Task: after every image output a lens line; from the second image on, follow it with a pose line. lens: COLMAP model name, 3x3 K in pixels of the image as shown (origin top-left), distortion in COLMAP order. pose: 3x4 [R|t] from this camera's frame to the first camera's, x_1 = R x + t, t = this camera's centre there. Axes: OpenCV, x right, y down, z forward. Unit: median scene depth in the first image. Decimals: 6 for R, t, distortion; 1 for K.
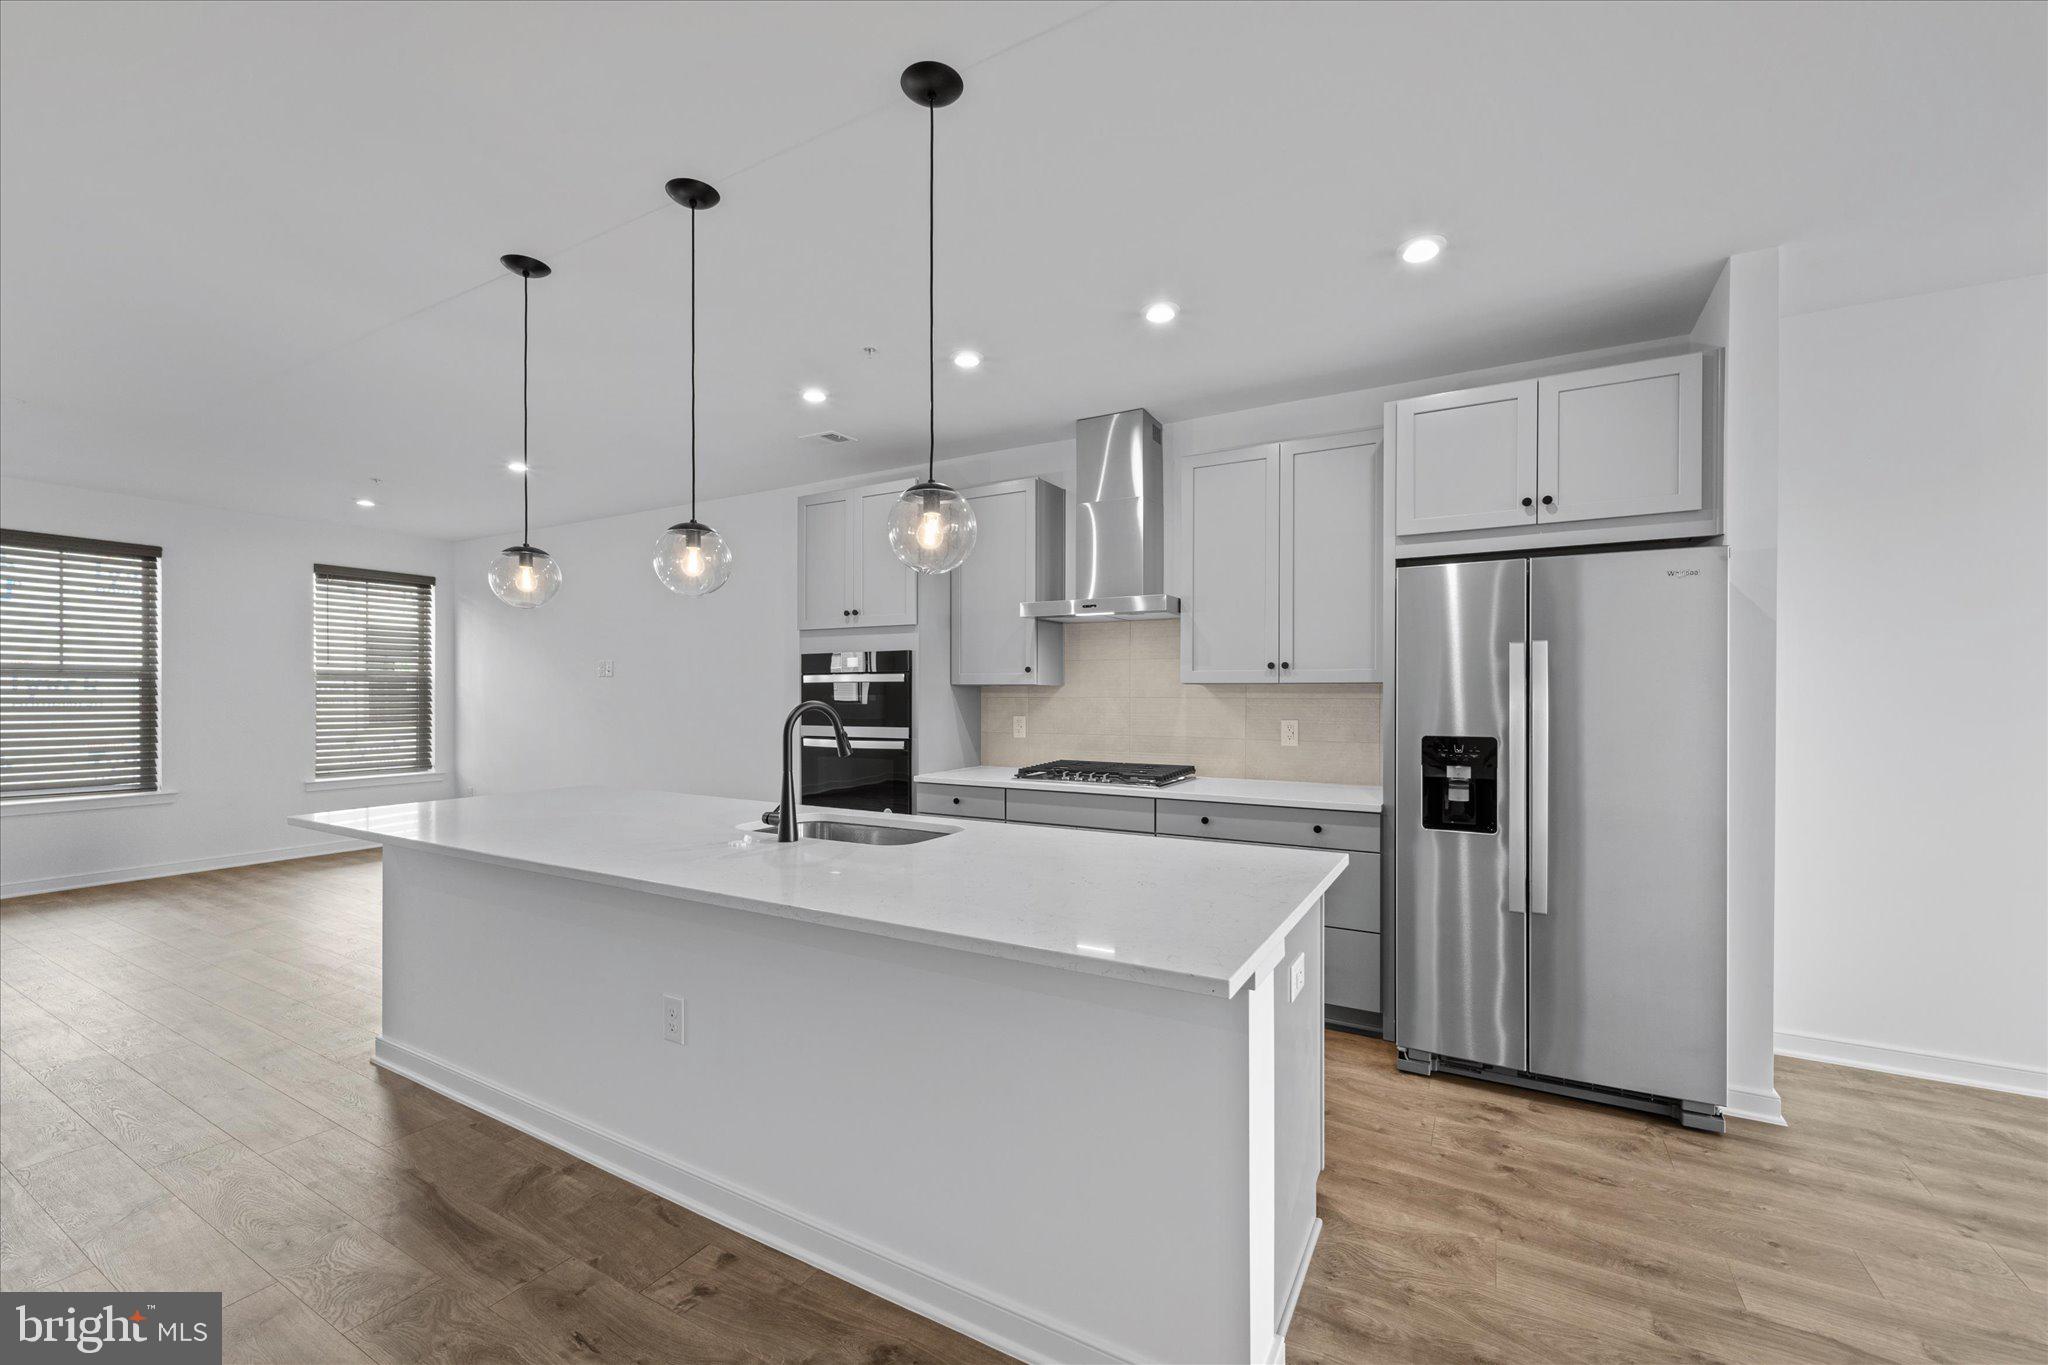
lens RADIAL K [[828.6, 0, 1024.1], [0, 828.6, 689.6], [0, 0, 1]] dist [-0.001724, -0.000181]
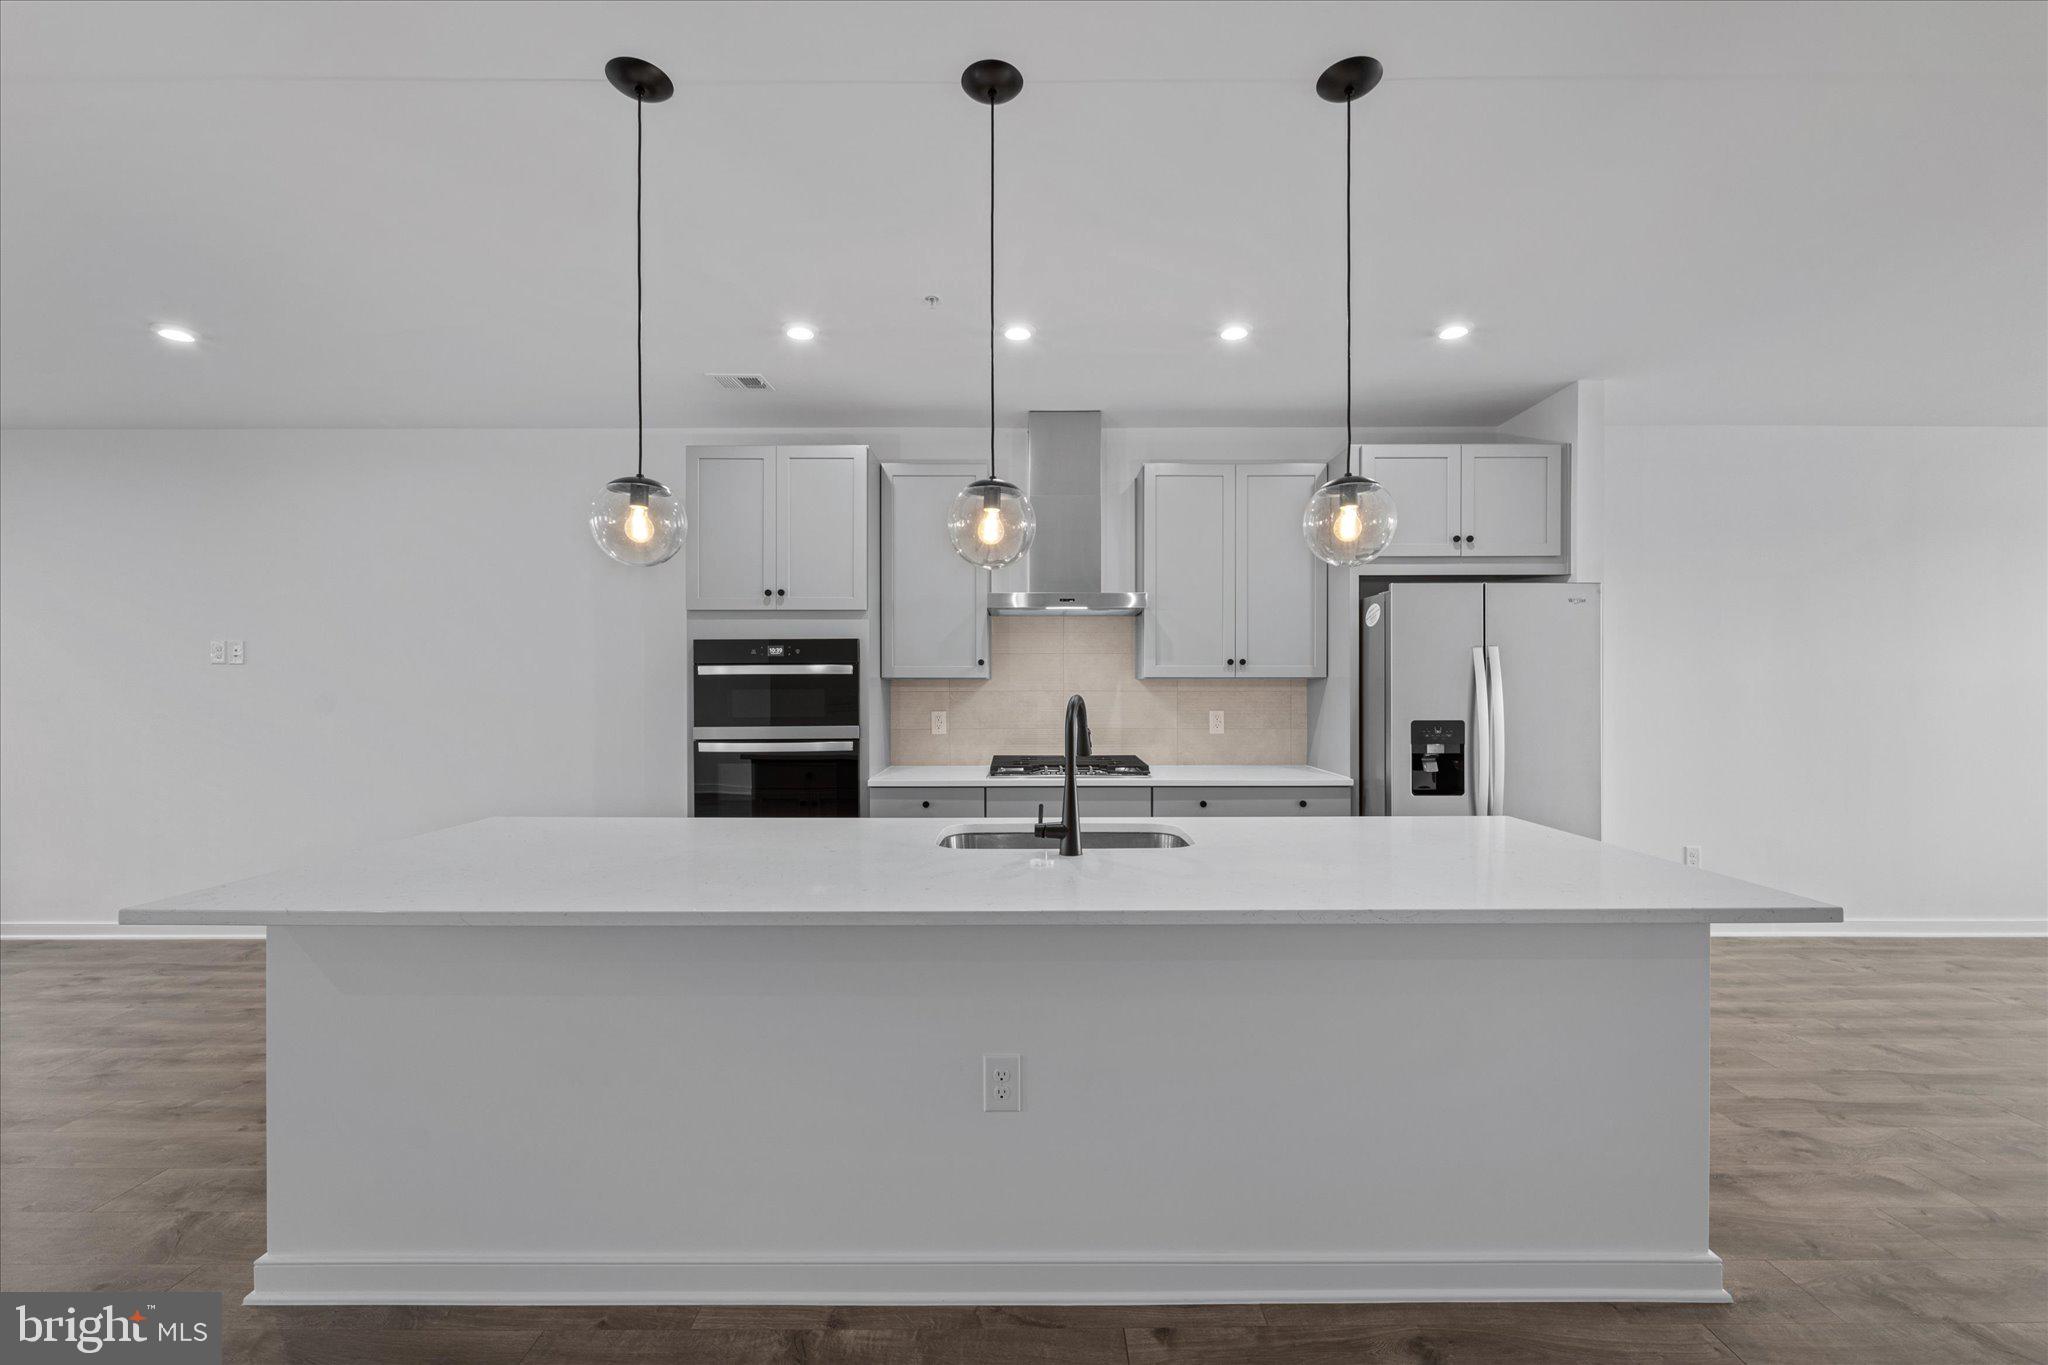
lens RADIAL K [[824.3, 0, 1024.0], [0, 824.3, 682.5], [0, 0, 1]] dist [-0.000388, -0.000205]
pose [[0.868586, 0.001859, 0.495534, -0.496504], [-0.000521, 0.999996, -0.002837, 0.002078], [-0.495537, 0.002206, 0.868584, 0.171891]]
